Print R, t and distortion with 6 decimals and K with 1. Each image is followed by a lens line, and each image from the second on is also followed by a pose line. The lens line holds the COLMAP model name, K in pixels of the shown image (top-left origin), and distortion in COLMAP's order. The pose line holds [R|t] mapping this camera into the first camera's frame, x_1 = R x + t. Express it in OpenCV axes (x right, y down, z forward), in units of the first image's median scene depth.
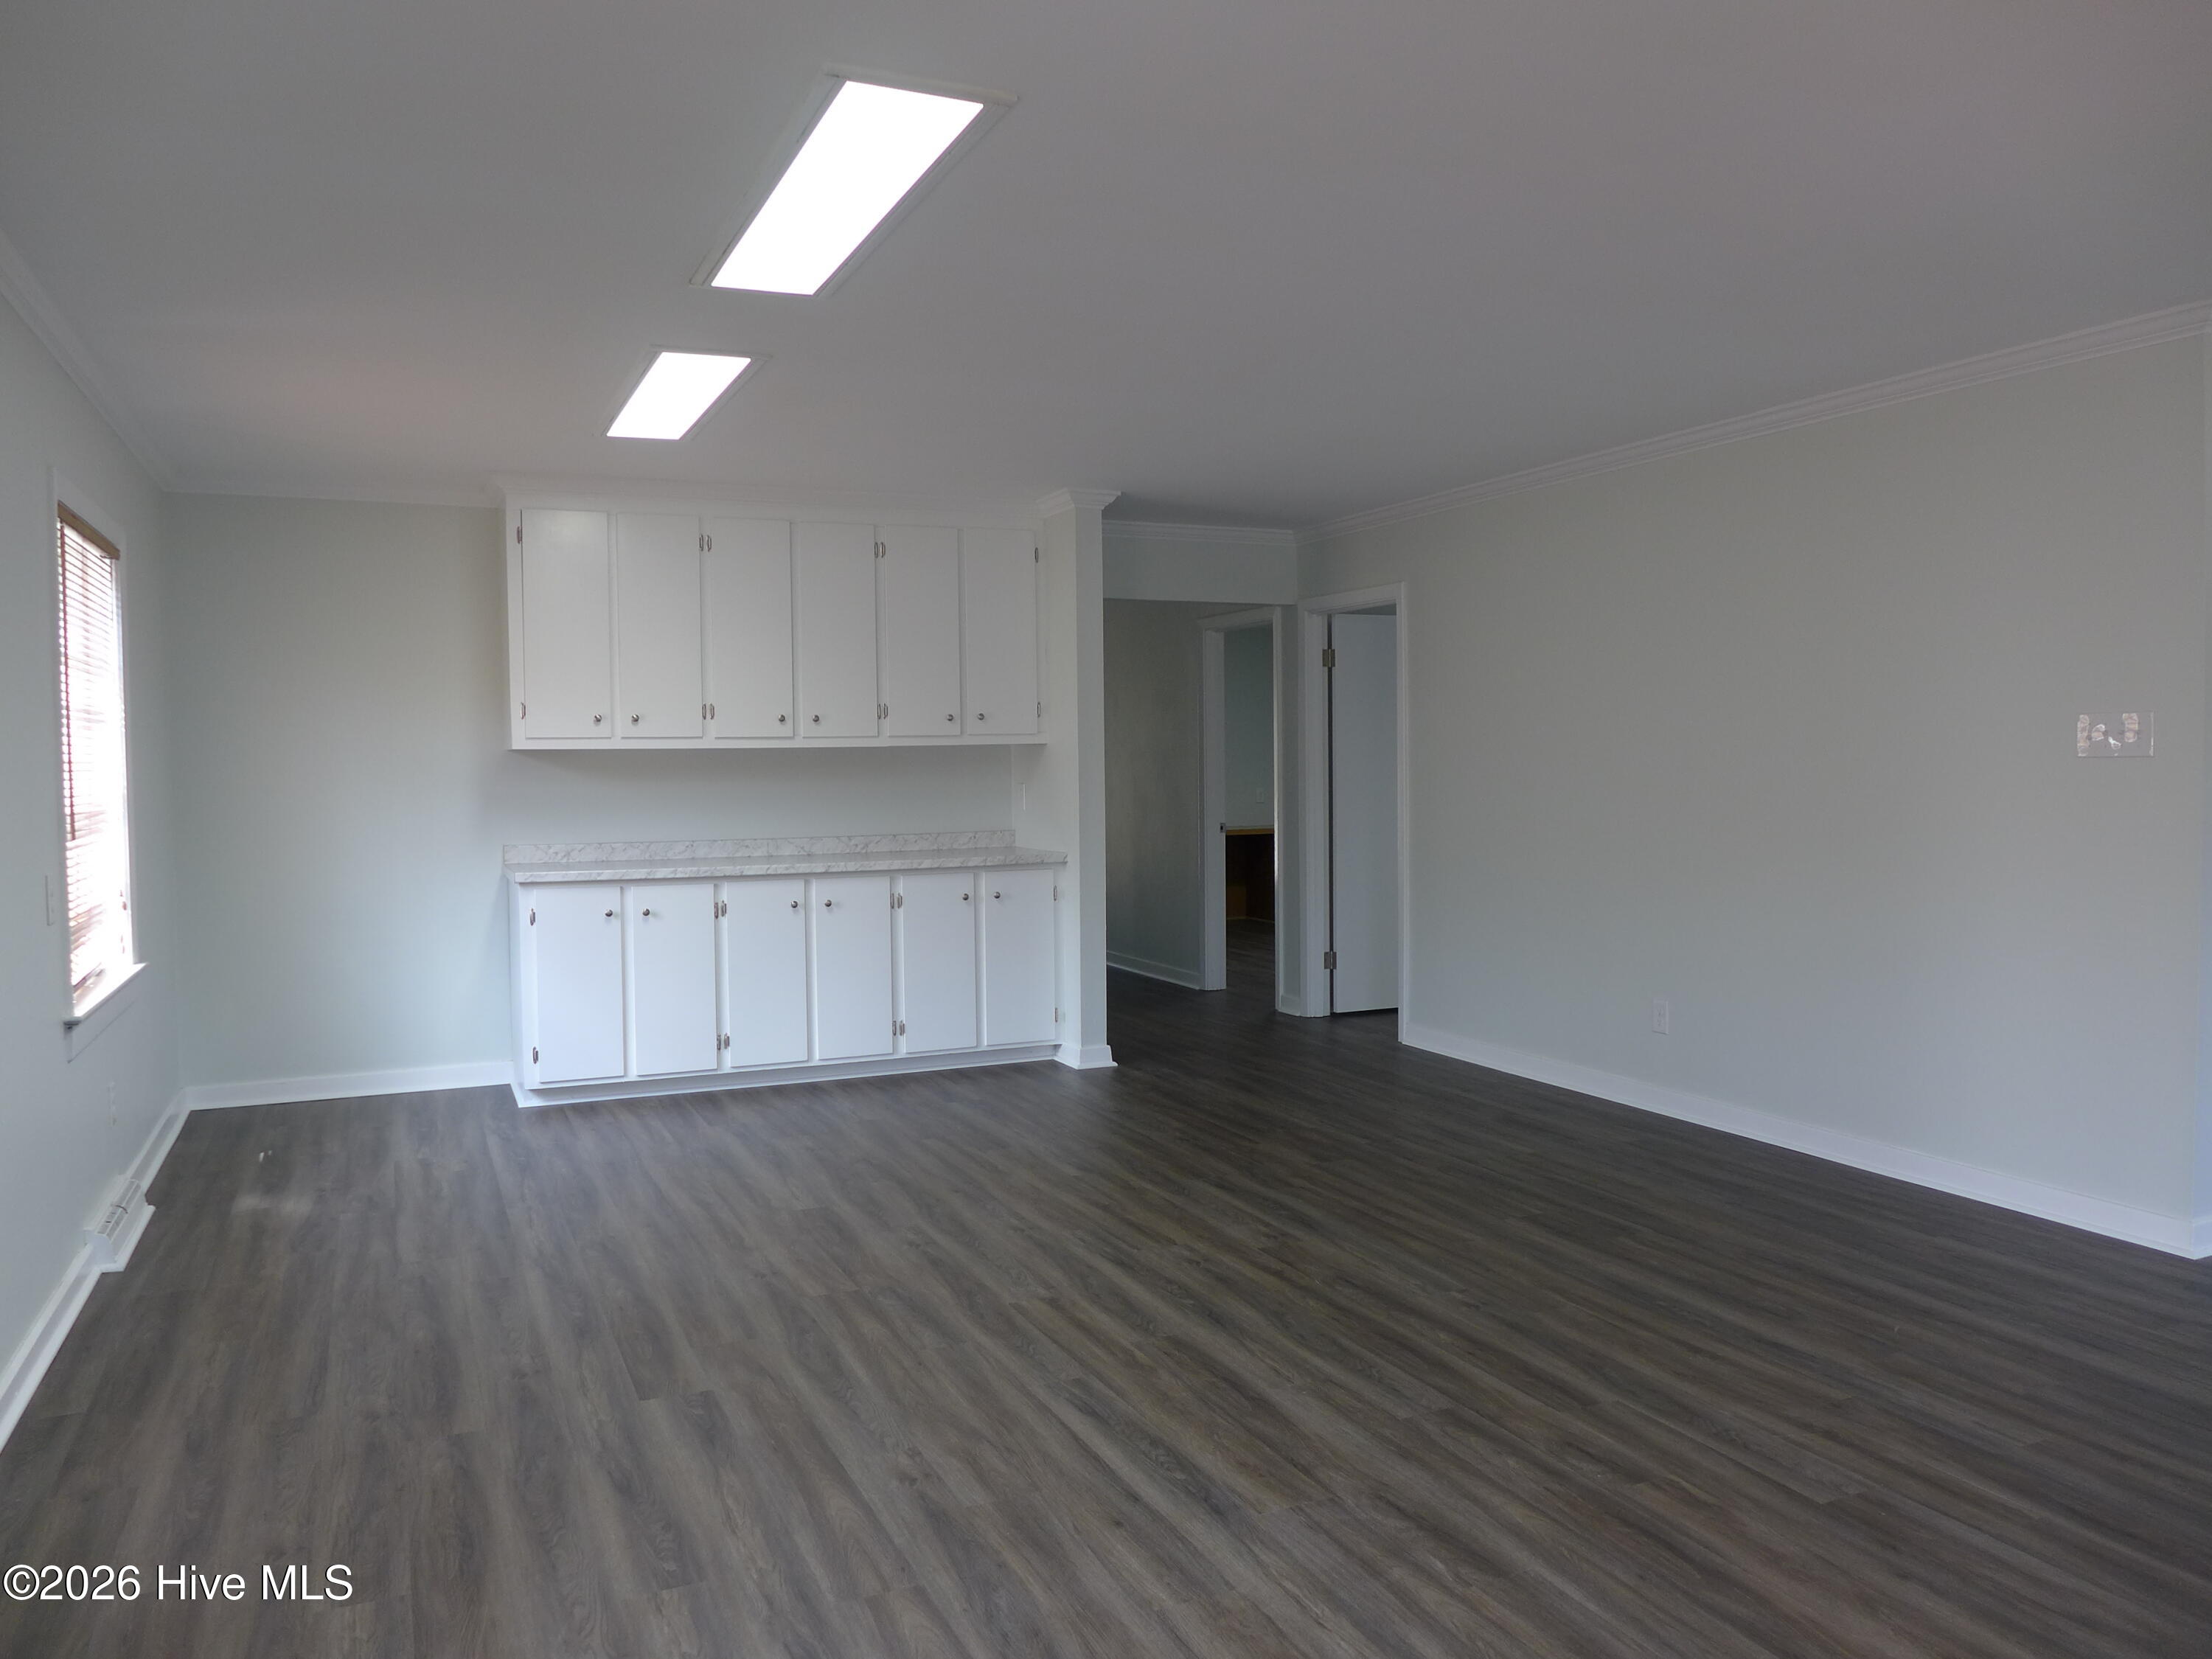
lens RADIAL K [[1620.2, 0, 1106.0], [0, 1620.2, 829.5], [0, 0, 1]] dist [-0.027404, 0.000034]
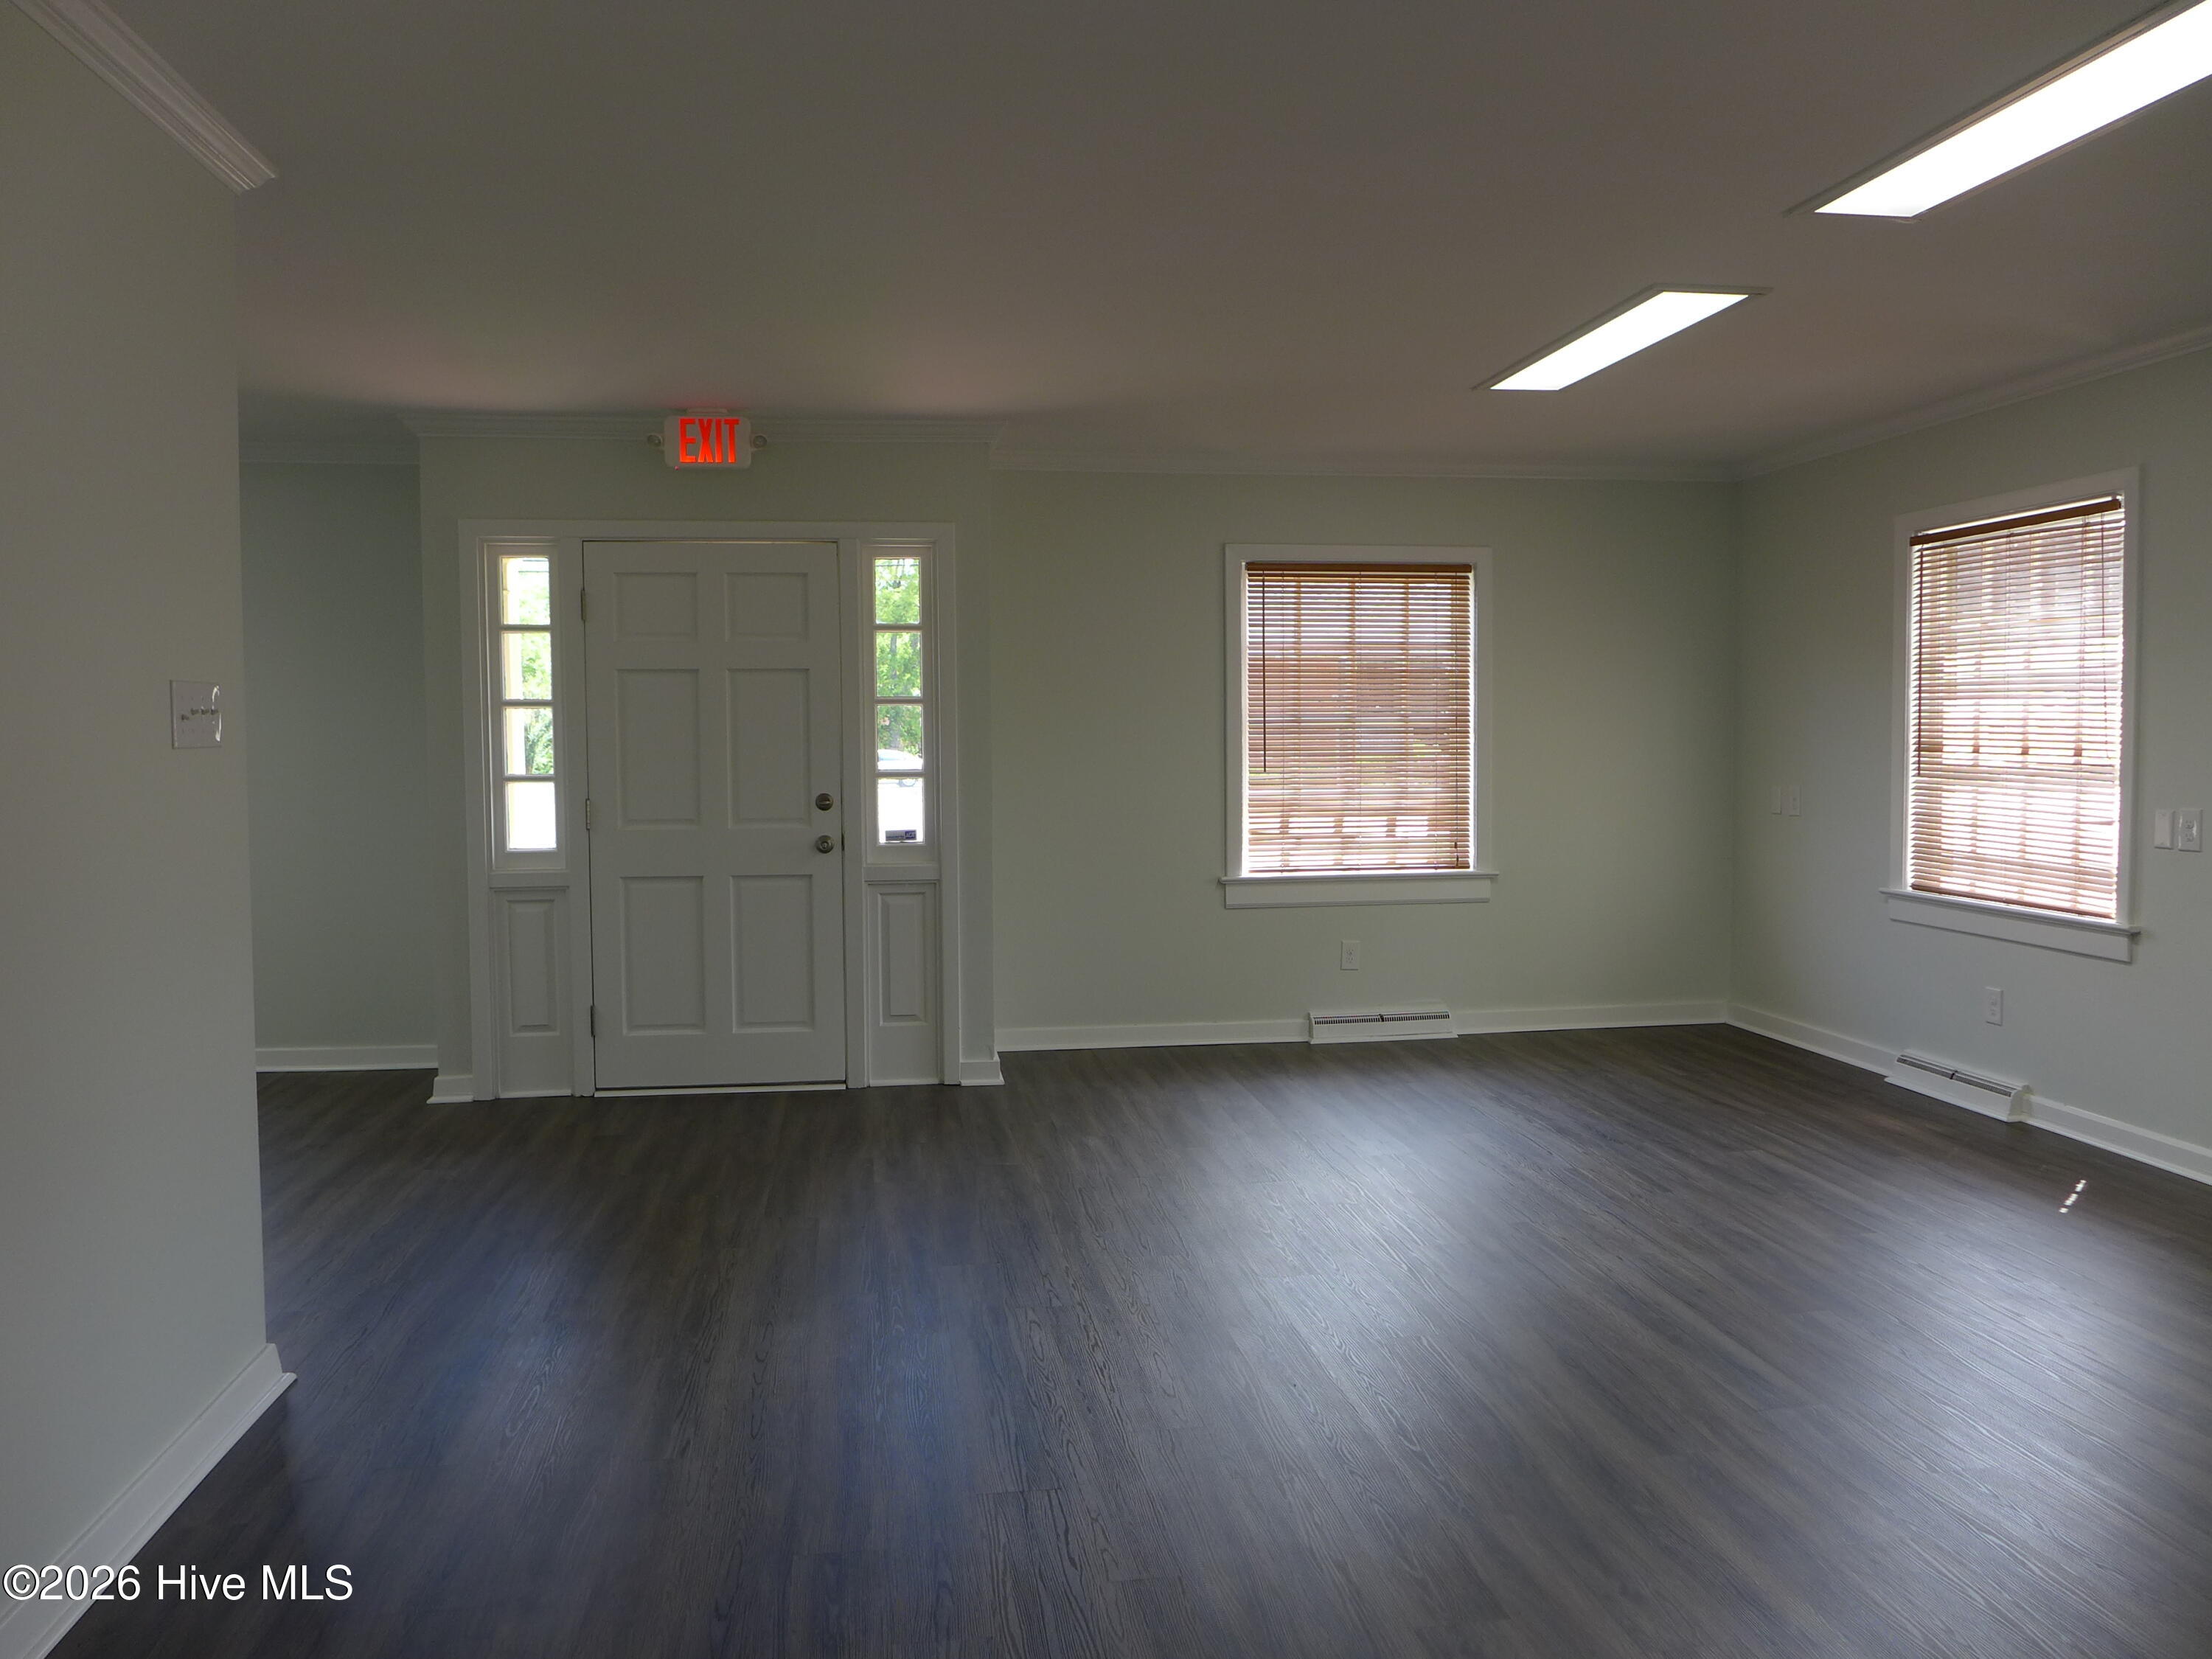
lens RADIAL K [[1620.2, 0, 1106.0], [0, 1620.2, 829.5], [0, 0, 1]] dist [-0.027404, 0.000034]
pose [[-0.962087, -0.014980, 0.272332, 0.111899], [0.017040, 0.993239, 0.114832, -0.110712], [-0.272211, 0.115119, -0.955327, 2.130481]]
